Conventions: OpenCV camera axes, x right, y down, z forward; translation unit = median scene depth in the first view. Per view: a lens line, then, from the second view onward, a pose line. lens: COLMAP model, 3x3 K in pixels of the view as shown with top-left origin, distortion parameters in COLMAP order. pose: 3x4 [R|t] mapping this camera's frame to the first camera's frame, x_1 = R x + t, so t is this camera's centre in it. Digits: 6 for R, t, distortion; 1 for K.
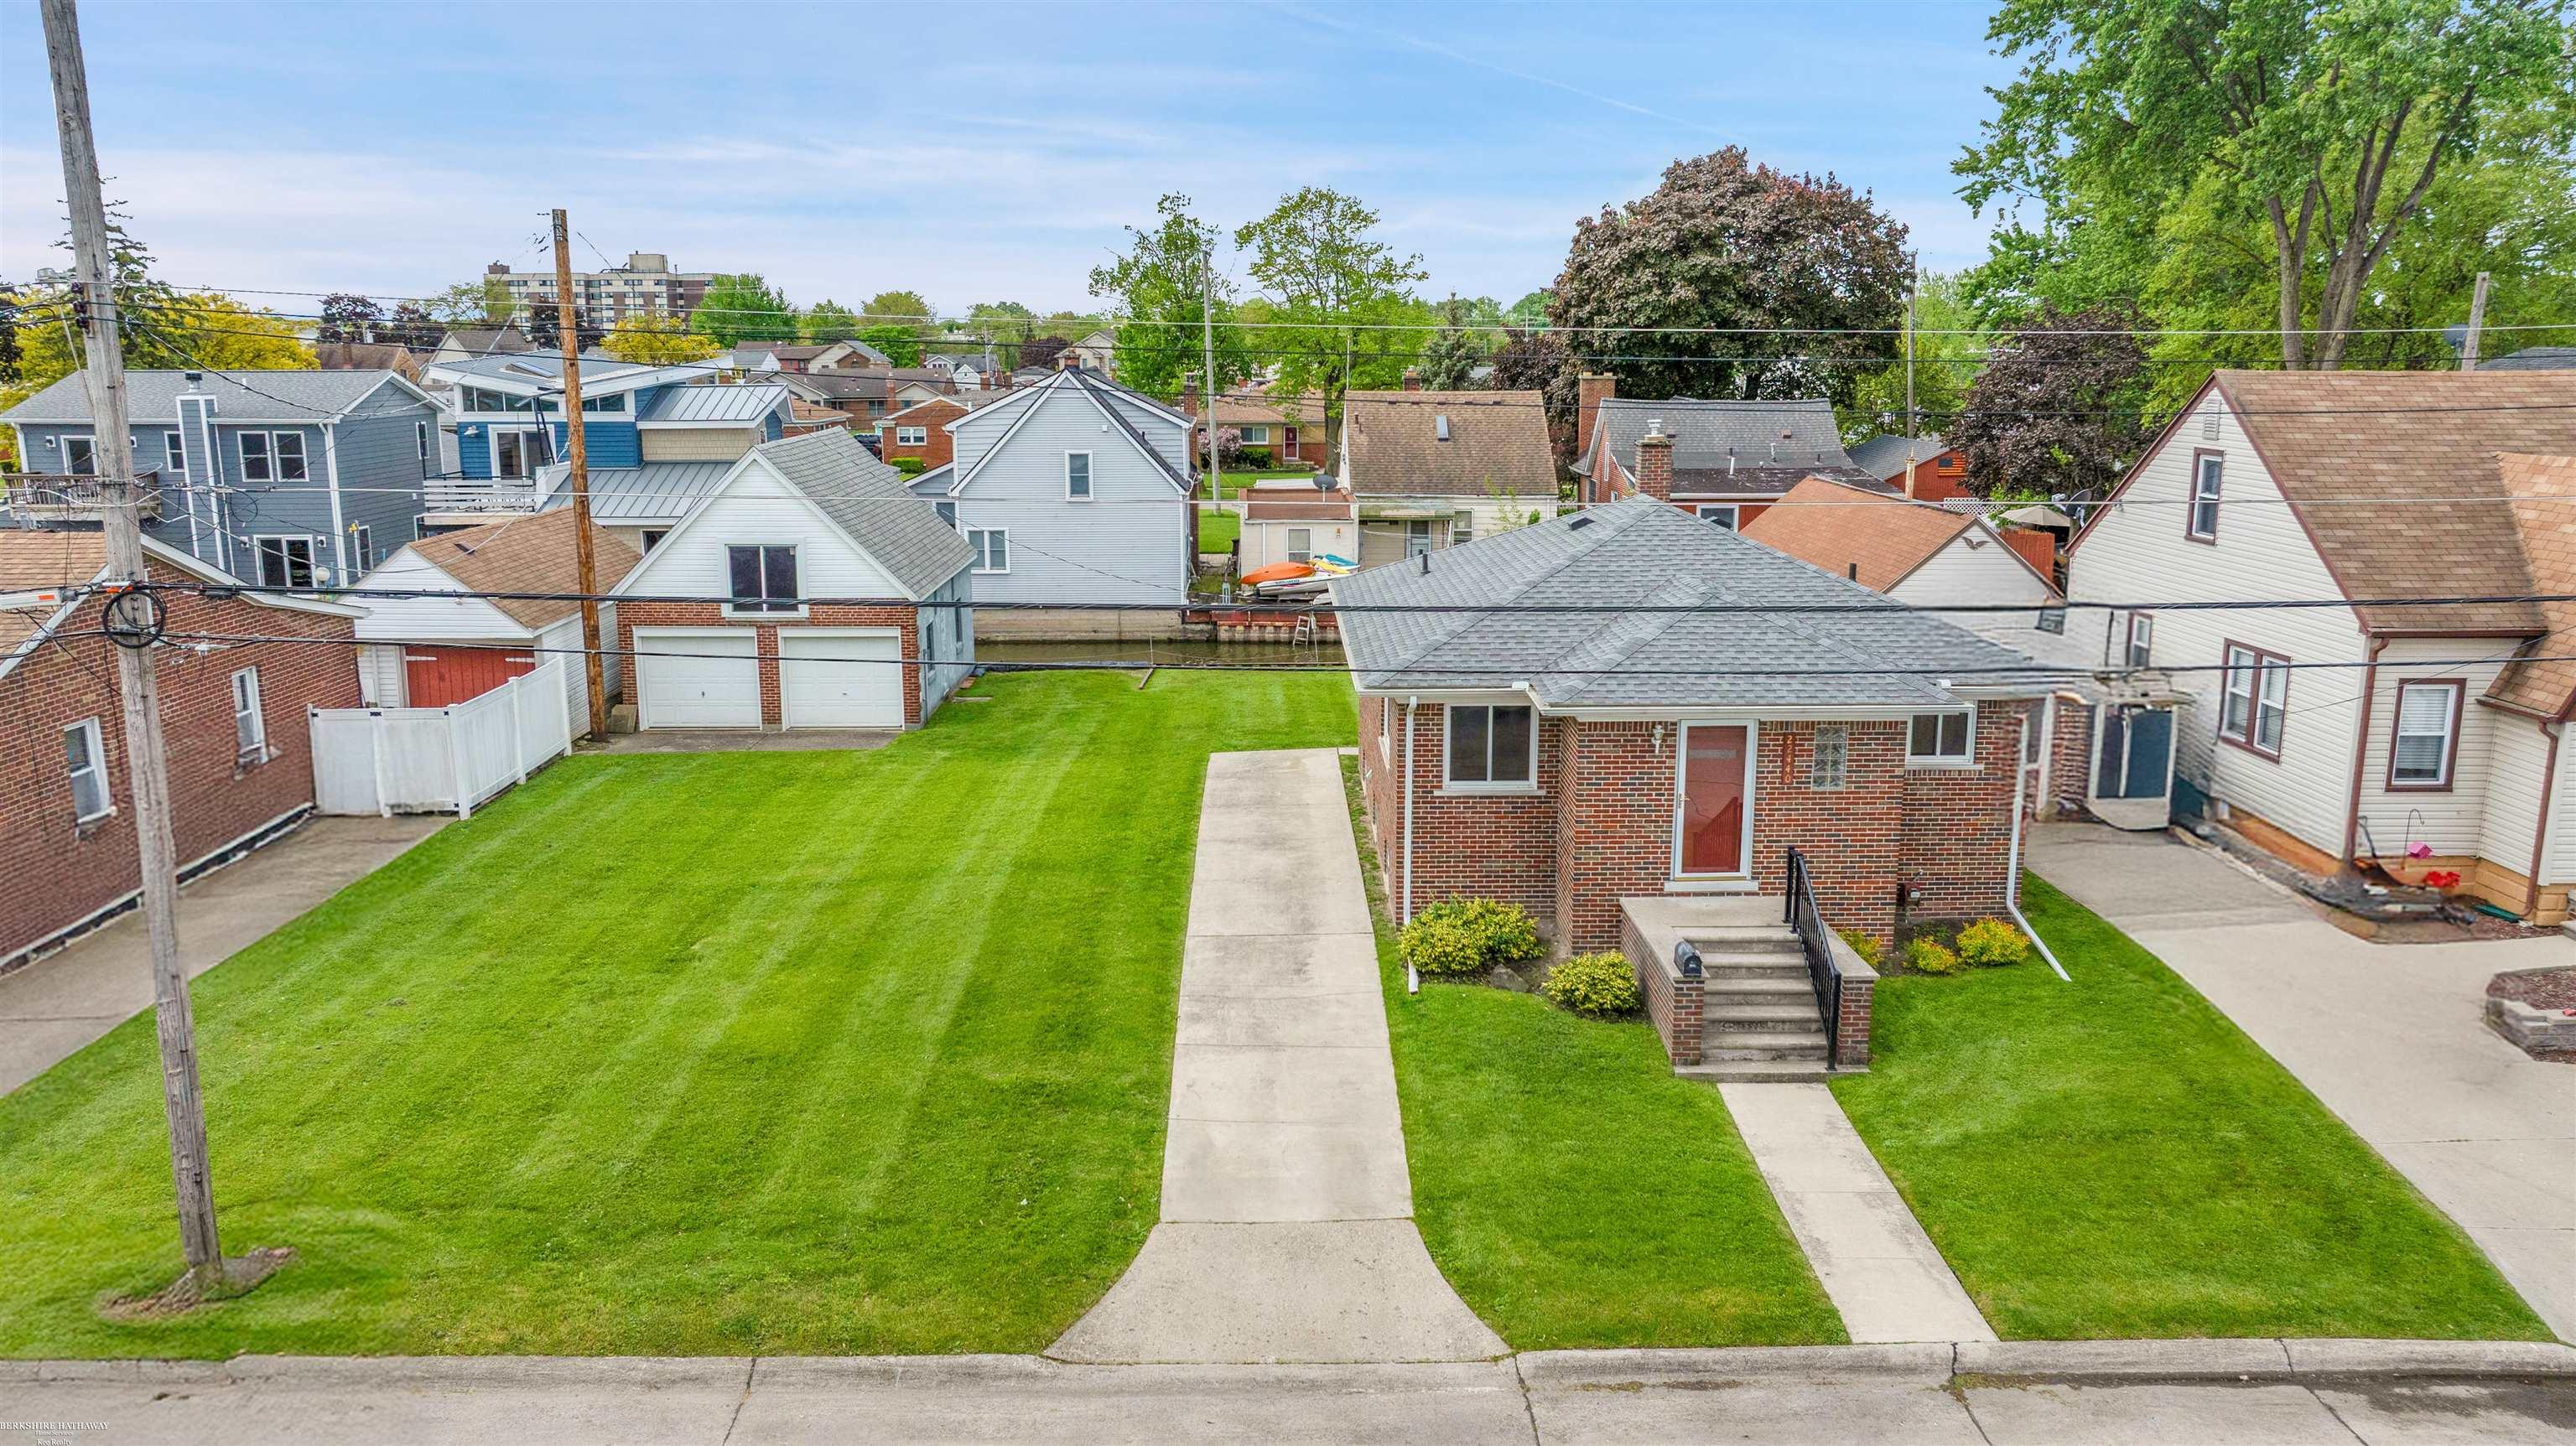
lens RADIAL K [[1821.7, 0, 1294.9], [0, 1821.7, 714.7], [0, 0, 1]] dist [-0.014394, -0.008036]
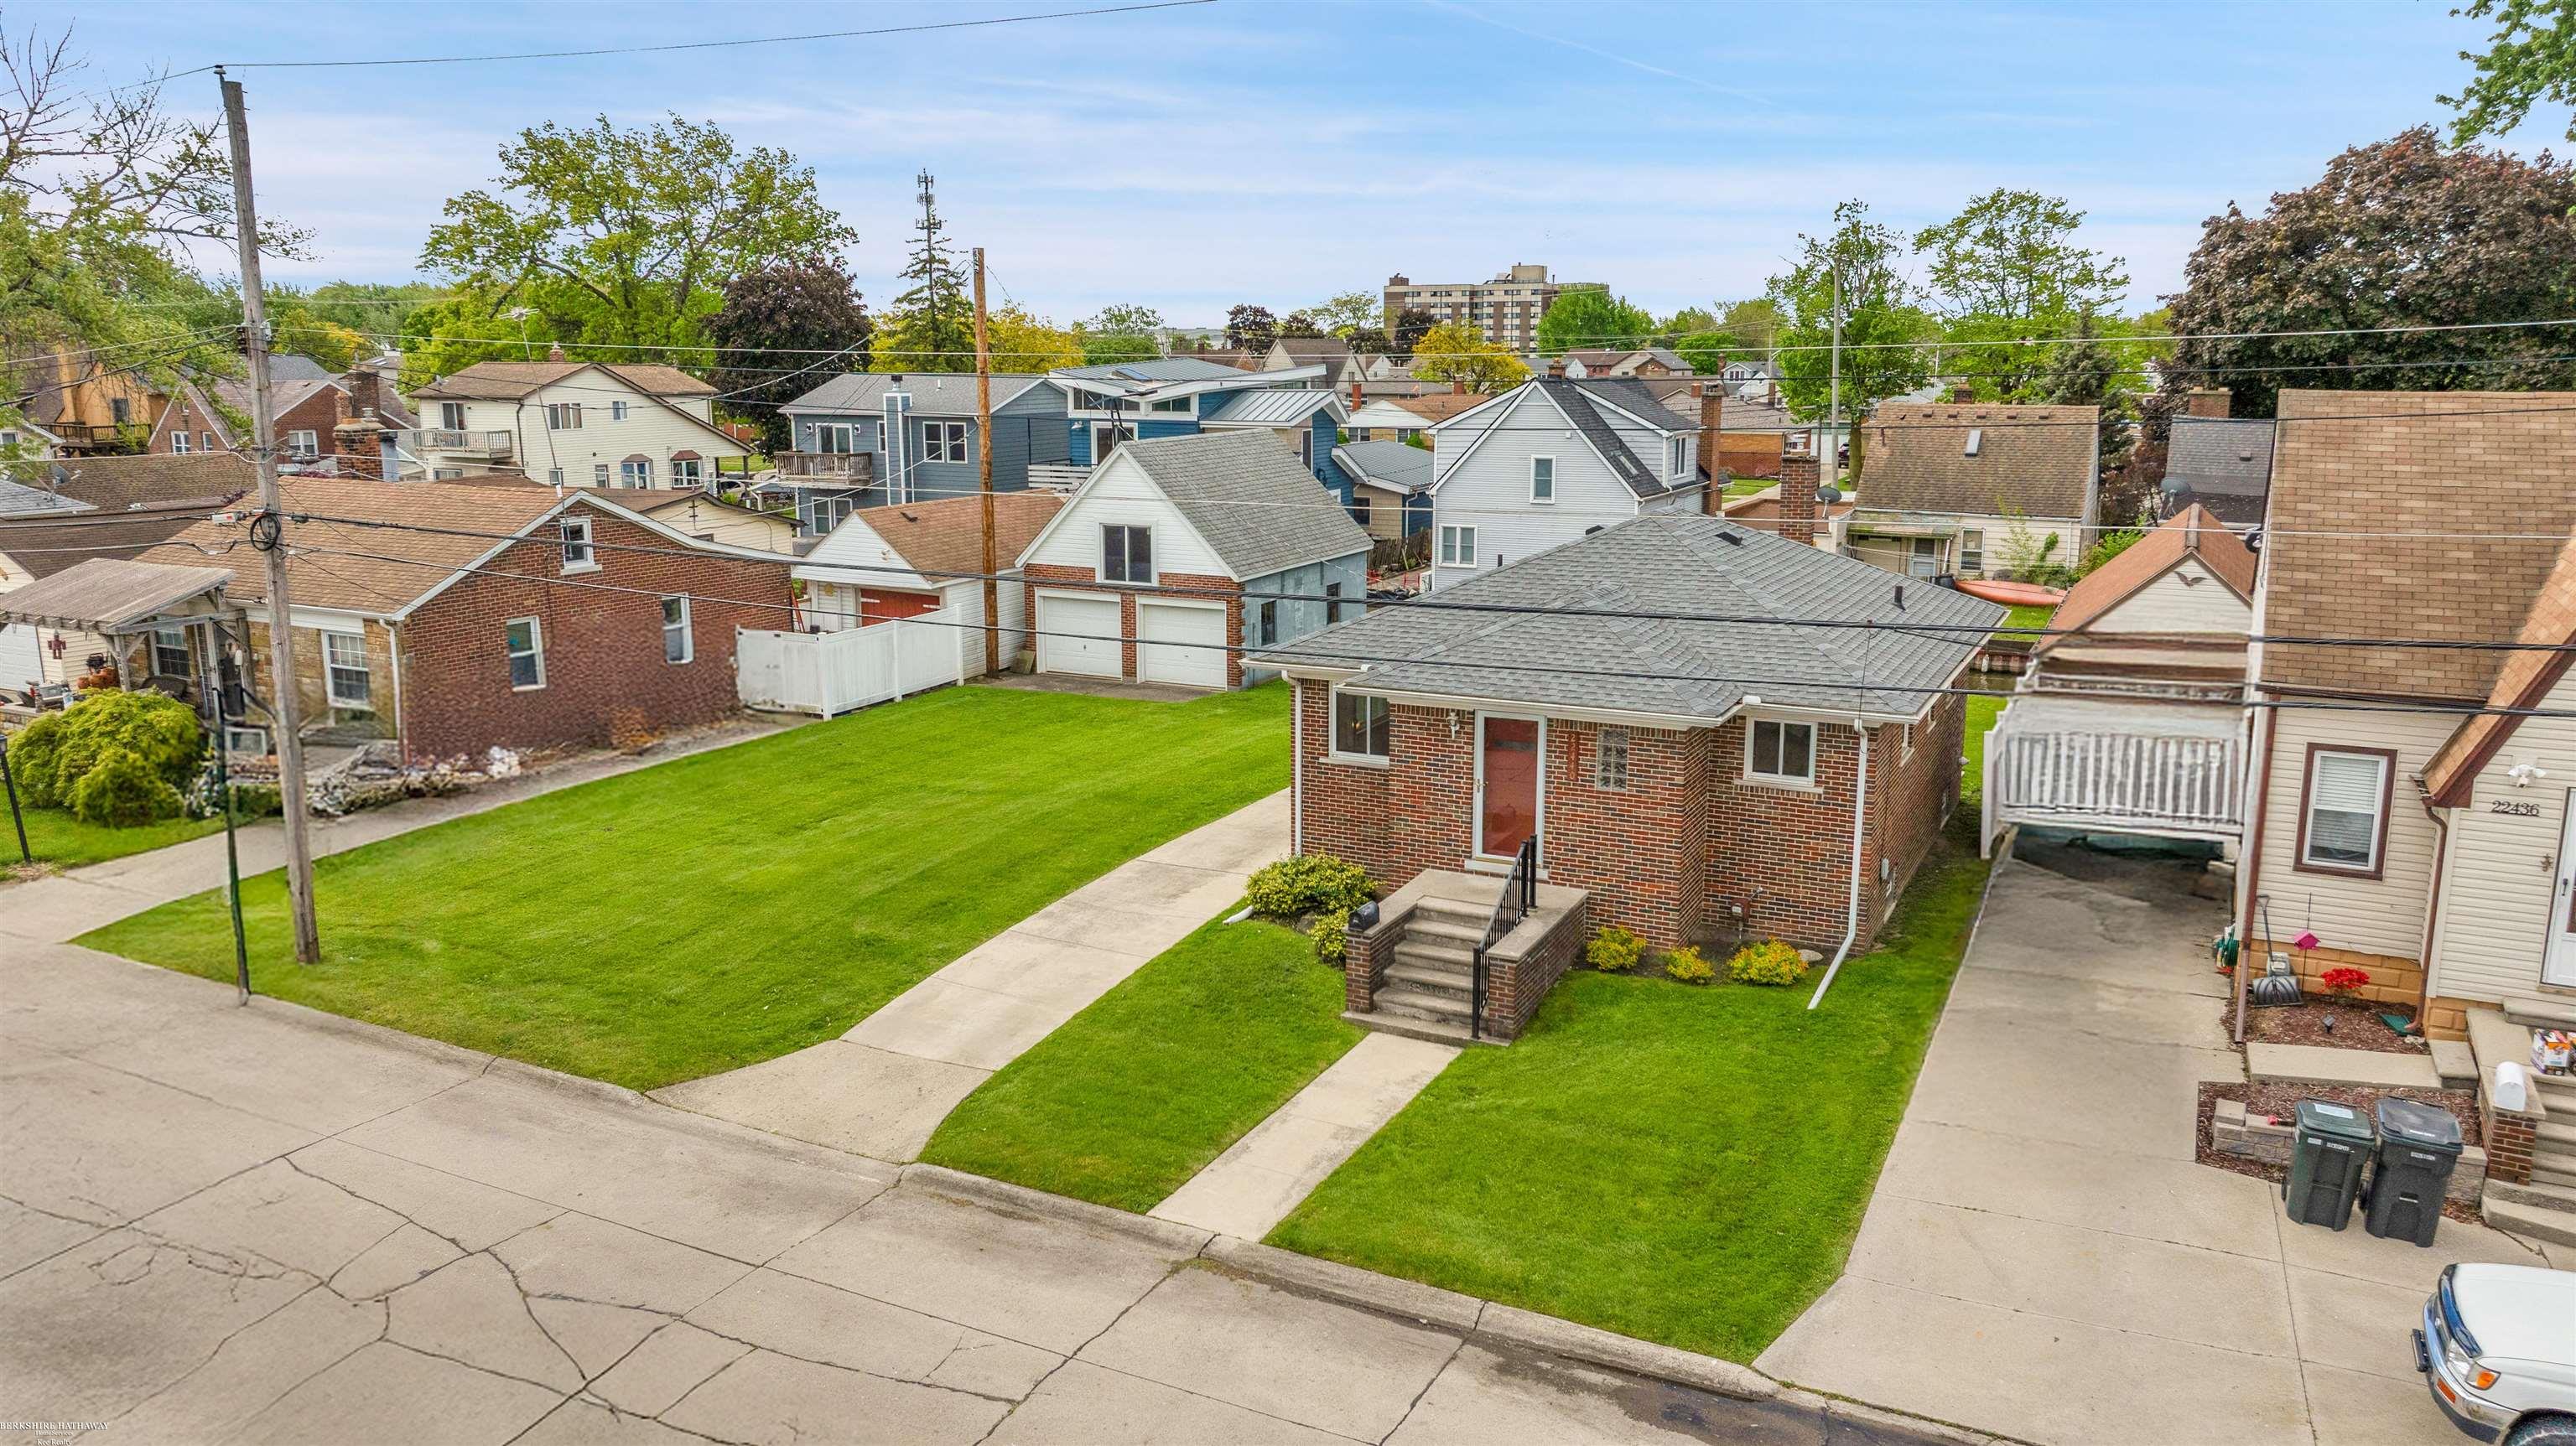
lens RADIAL K [[1821.7, 0, 1294.9], [0, 1821.7, 714.7], [0, 0, 1]] dist [-0.014394, -0.008036]
pose [[0.884234, 0.091230, -0.458048, 0.544350], [-0.092683, 0.995507, 0.019357, -0.004592], [0.457756, 0.025337, 0.888717, -0.006362]]
